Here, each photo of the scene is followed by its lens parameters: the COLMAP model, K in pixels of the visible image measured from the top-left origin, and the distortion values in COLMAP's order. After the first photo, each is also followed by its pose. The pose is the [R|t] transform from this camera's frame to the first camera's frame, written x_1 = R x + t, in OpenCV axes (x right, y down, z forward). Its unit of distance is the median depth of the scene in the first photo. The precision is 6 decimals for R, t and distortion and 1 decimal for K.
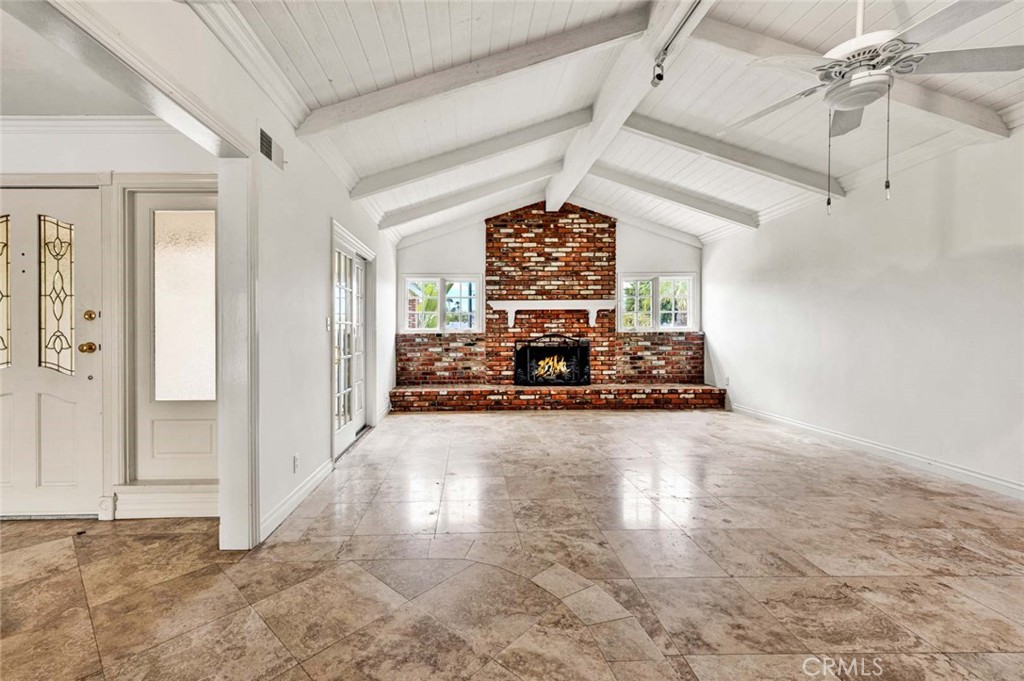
lens RADIAL K [[412.9, 0, 511.2], [0, 412.9, 337.3], [0, 0, 1]] dist [0.000433, 0.000022]
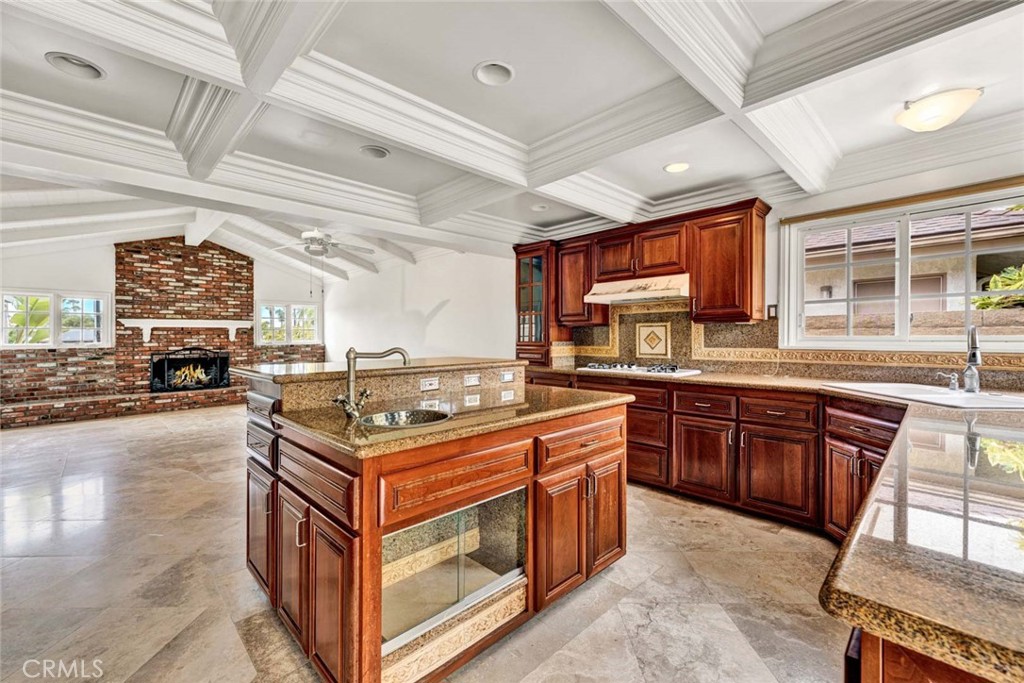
lens RADIAL K [[427.1, 0, 543.4], [0, 427.1, 337.9], [0, 0, 1]] dist [-0.004553, -0.001169]
pose [[0.764392, -0.006494, 0.644719, 0.081570], [0.009994, 0.999948, -0.001777, -0.023432], [-0.644674, 0.007801, 0.764418, -0.605063]]
